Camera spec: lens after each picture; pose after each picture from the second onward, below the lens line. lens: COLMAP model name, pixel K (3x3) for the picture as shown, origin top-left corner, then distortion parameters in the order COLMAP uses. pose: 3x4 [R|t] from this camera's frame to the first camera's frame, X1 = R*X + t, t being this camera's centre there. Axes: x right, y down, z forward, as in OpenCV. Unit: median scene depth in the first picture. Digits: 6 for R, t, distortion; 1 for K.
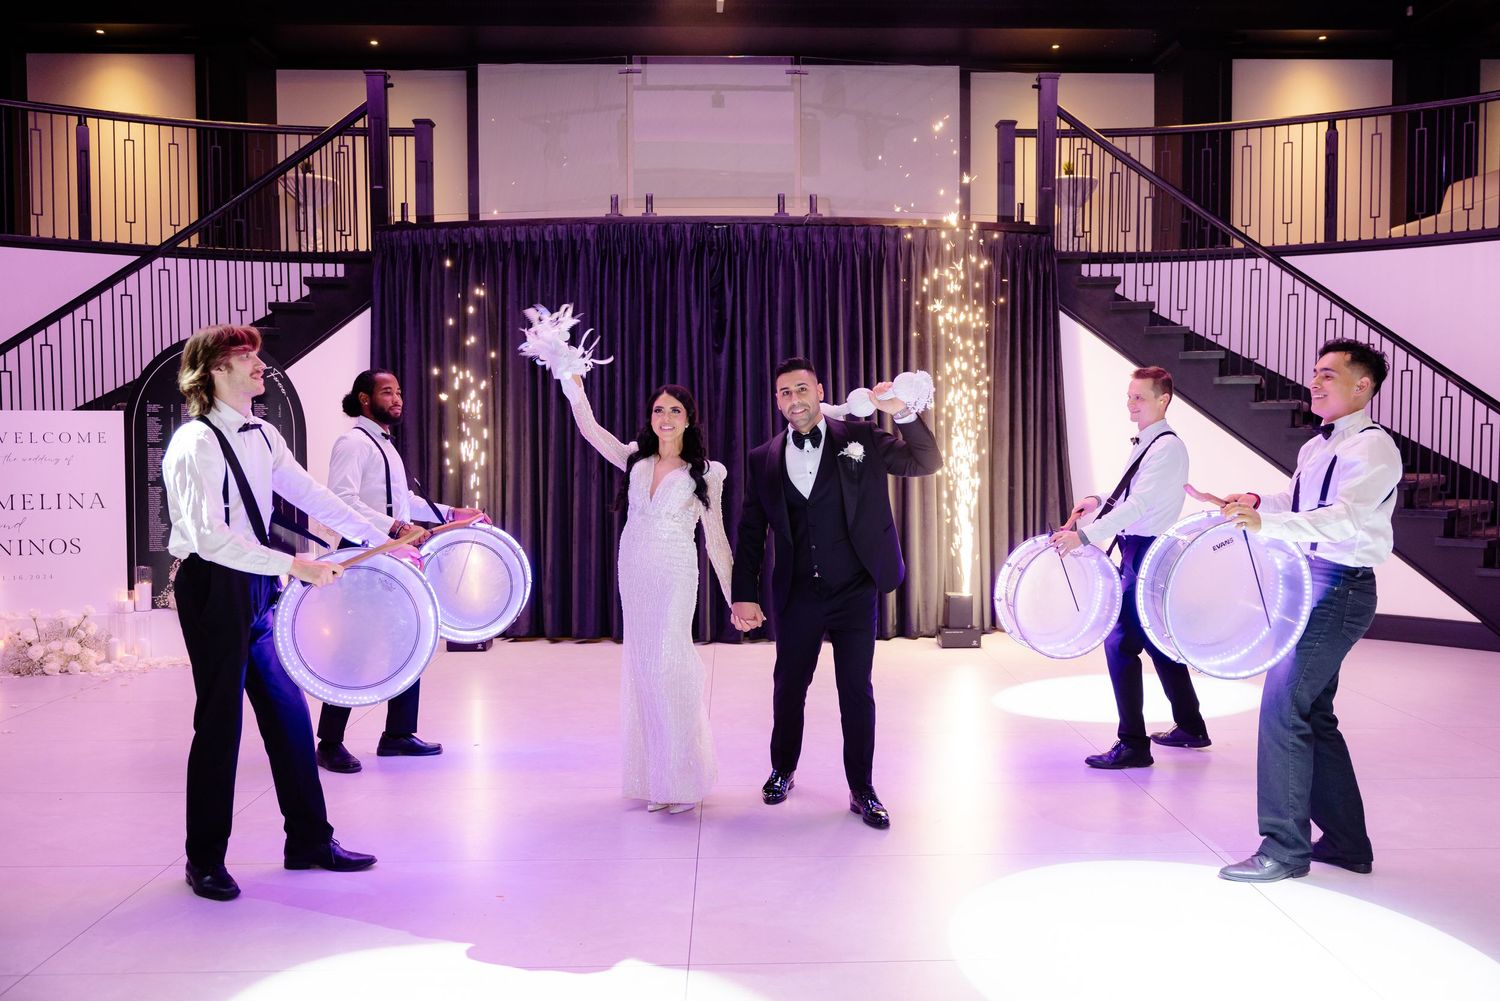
lens RADIAL K [[1359.5, 0, 750.0], [0, 1359.5, 500.5], [0, 0, 1]] dist [-0.011609, -0.006886]
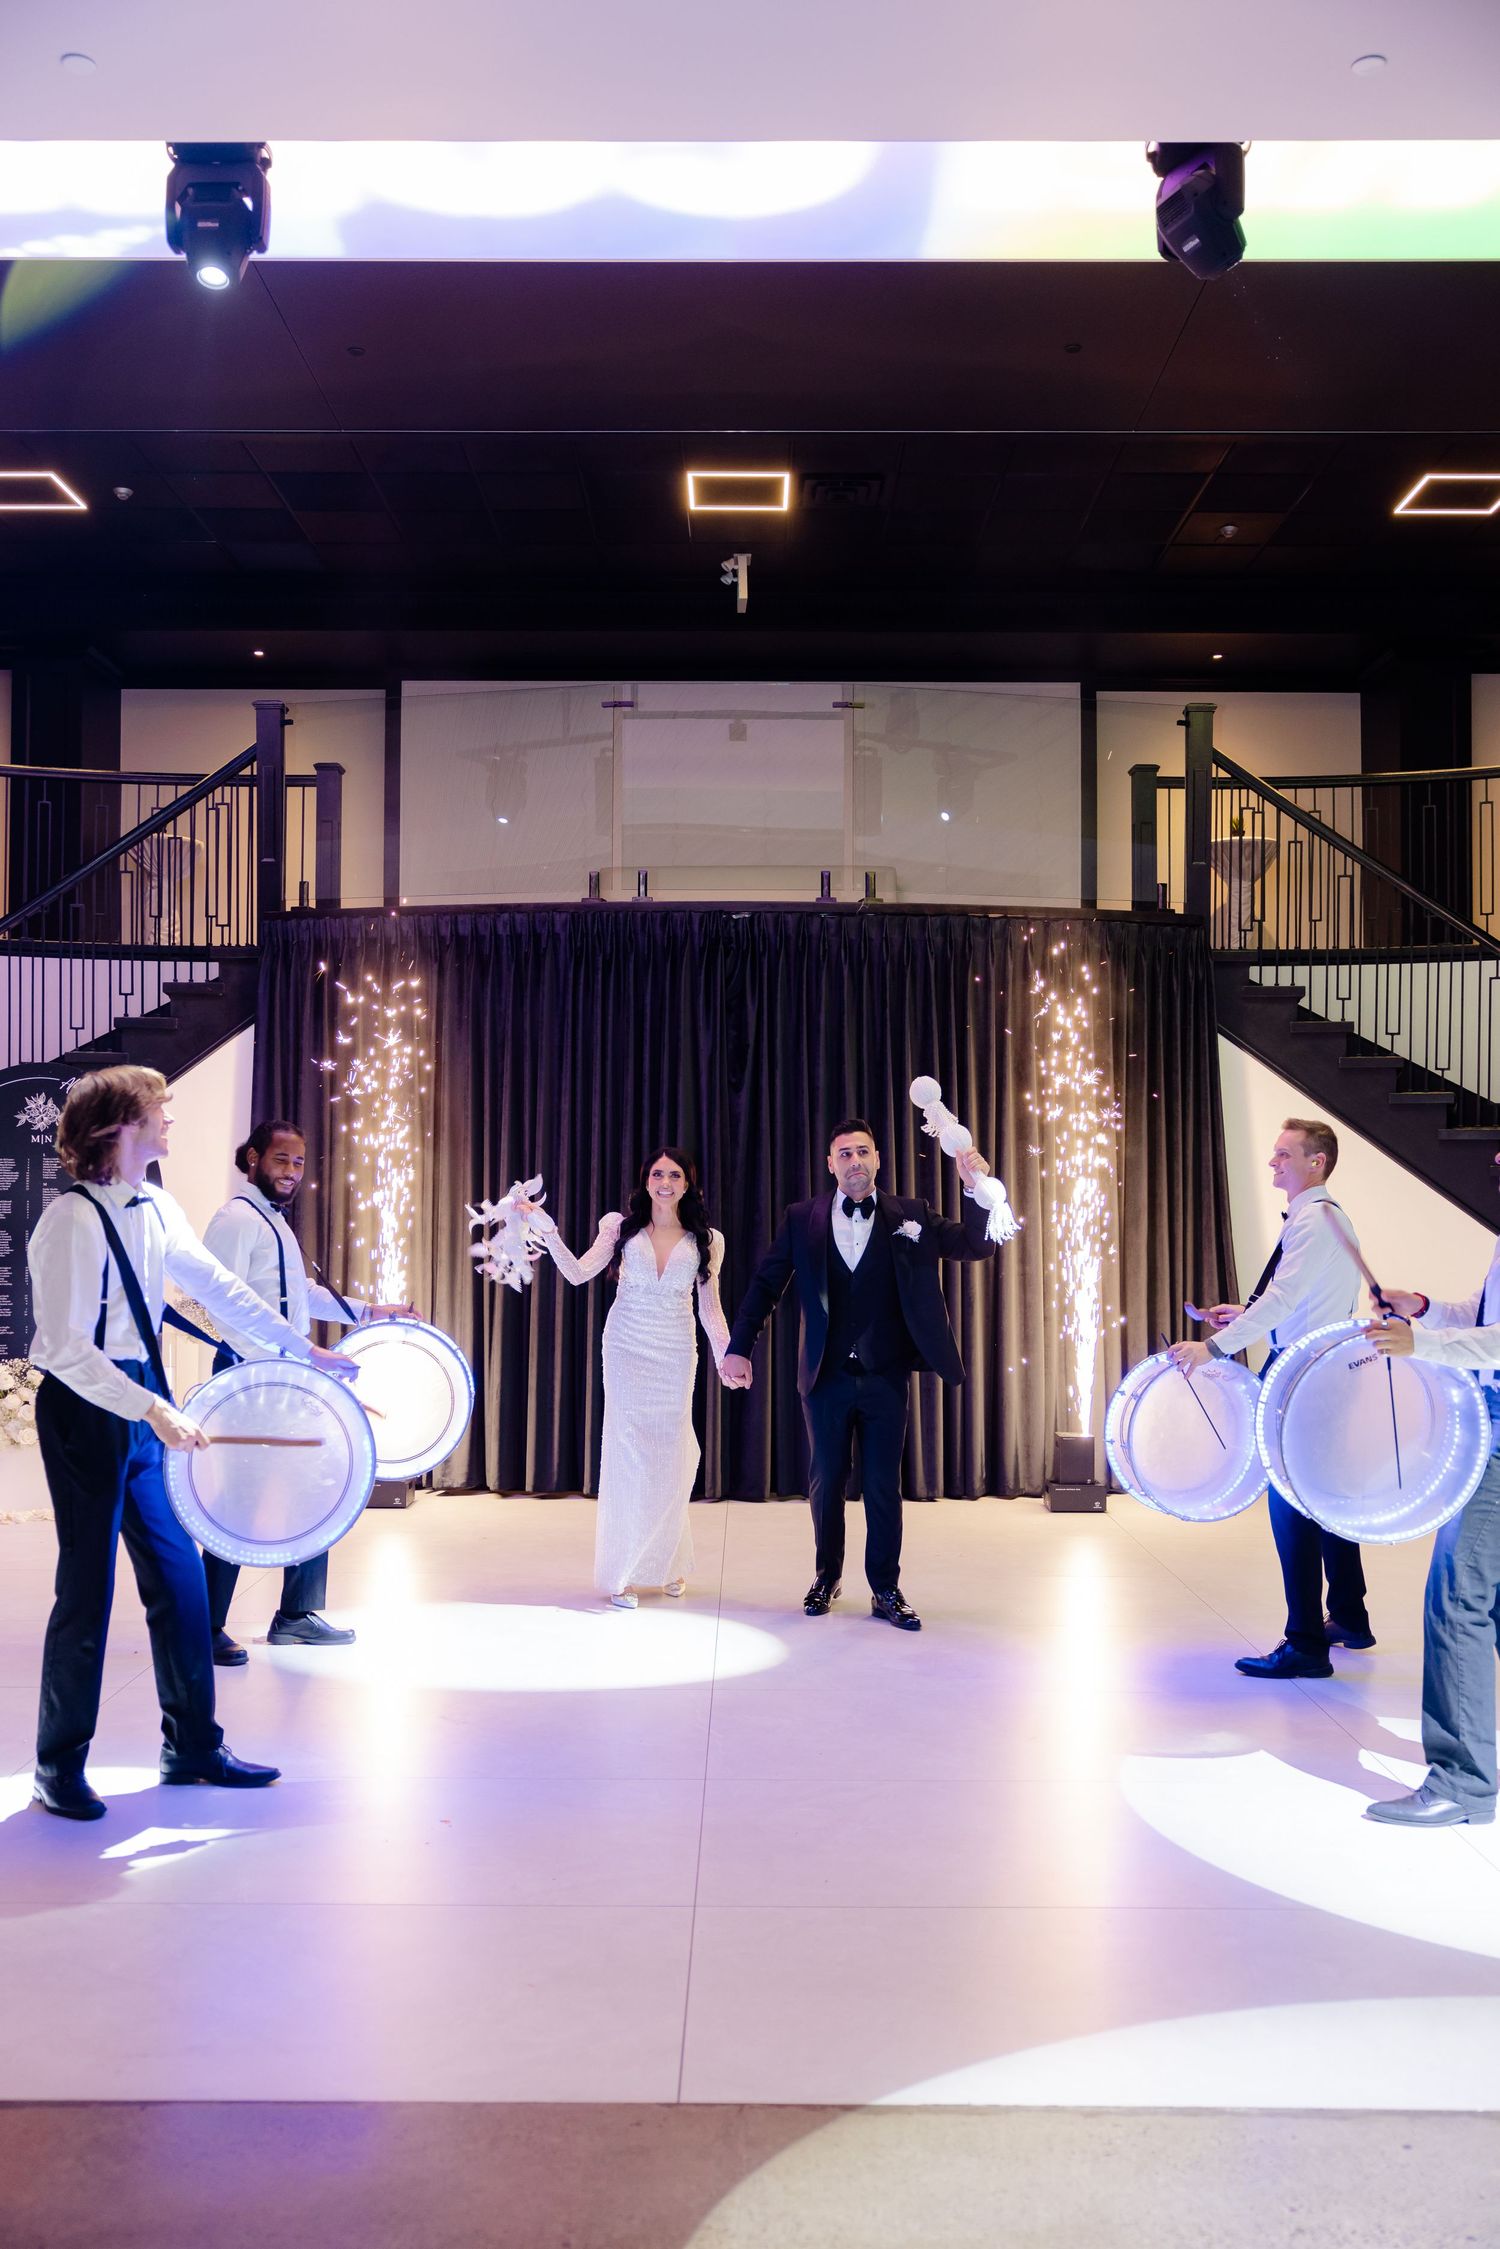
lens RADIAL K [[2296.2, 0, 750.0], [0, 2296.2, 1124.5], [0, 0, 1]] dist [-0.003463, -0.000814]
pose [[0.999910, 0.008429, -0.010467, -0.003282], [-0.009162, 0.997359, -0.072051, -0.004313], [0.009832, 0.072140, 0.997346, -0.205210]]
